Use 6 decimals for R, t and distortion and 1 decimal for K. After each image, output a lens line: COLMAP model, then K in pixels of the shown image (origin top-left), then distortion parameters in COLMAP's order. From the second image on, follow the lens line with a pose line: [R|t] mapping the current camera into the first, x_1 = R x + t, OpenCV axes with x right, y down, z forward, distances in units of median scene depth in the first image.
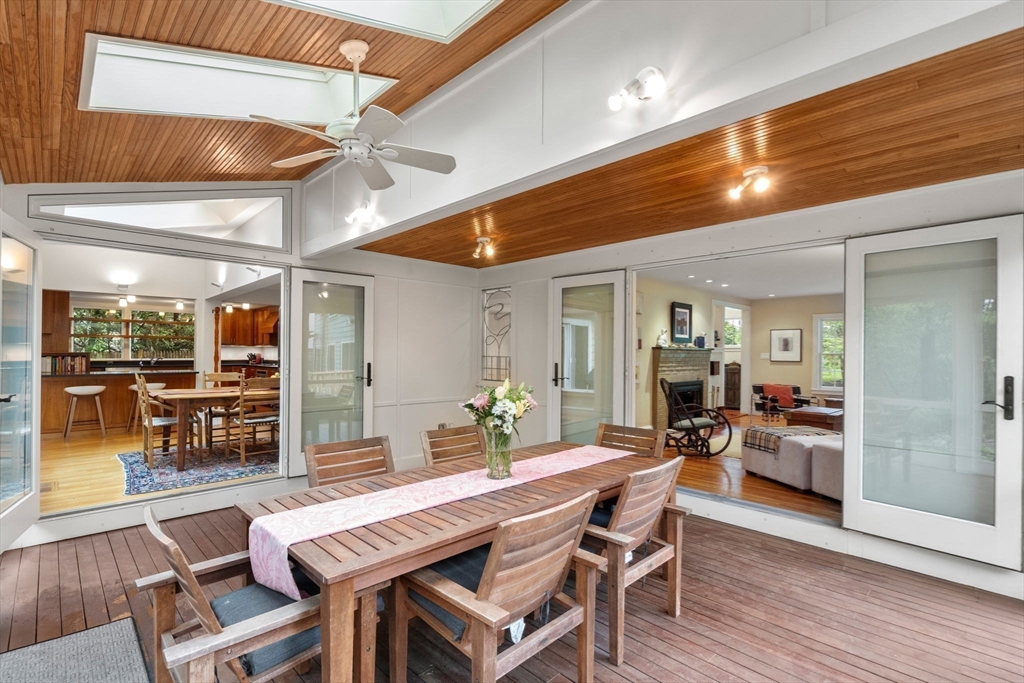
lens RADIAL K [[480.2, 0, 509.3], [0, 480.2, 353.6], [0, 0, 1]] dist [-0.001672, -0.000239]
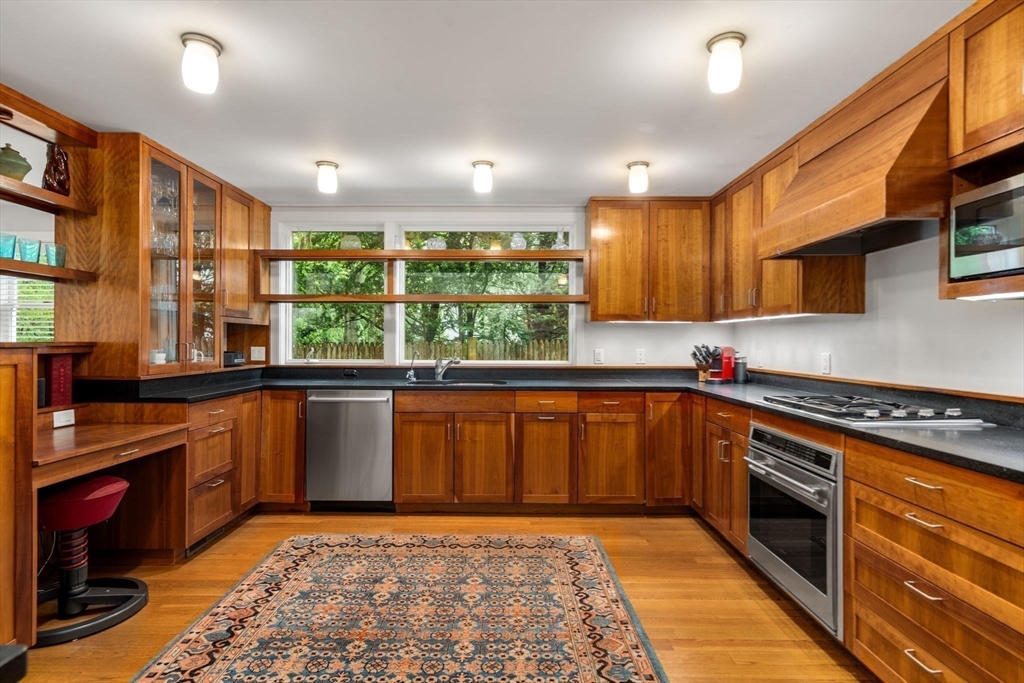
lens RADIAL K [[520.0, 0, 511.3], [0, 520.0, 343.9], [0, 0, 1]] dist [0.001643, 0.000626]
pose [[0.724401, 0.000464, -0.689378, -0.460031], [-0.001043, 0.999999, -0.000423, -0.001554], [0.689378, 0.001025, 0.724401, 0.778090]]
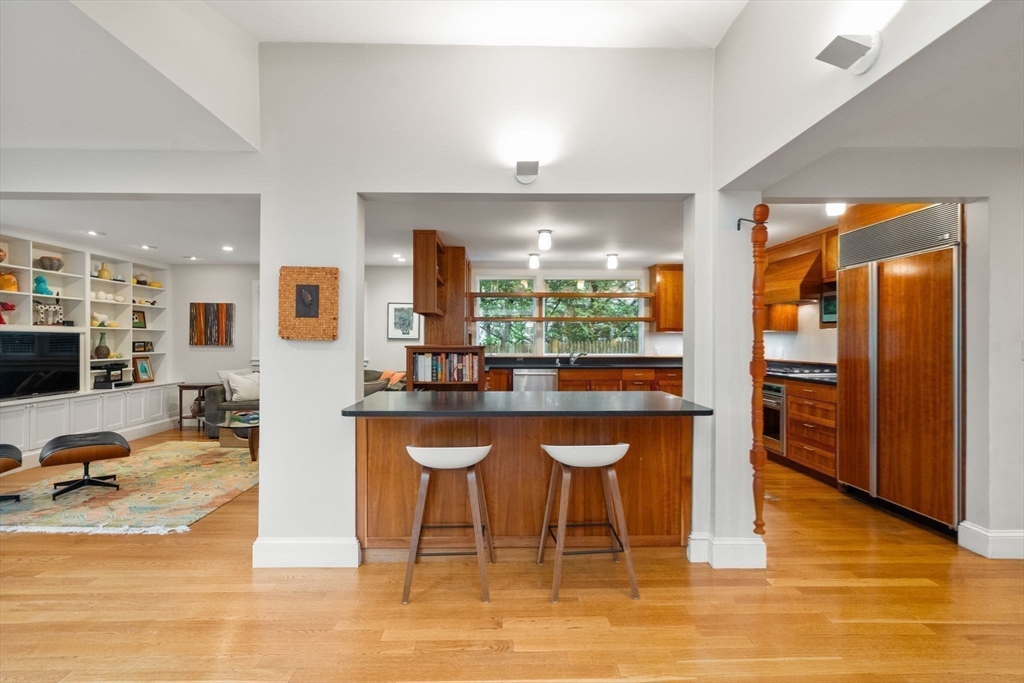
lens RADIAL K [[484.3, 0, 512.0], [0, 484.3, 341.5], [0, 0, 1]] dist [0.000430, 0.000262]
pose [[0.742597, -0.002135, -0.669735, -0.390620], [0.003214, 0.999995, 0.000375, -0.006034], [0.669731, -0.002431, 0.742600, 0.493504]]
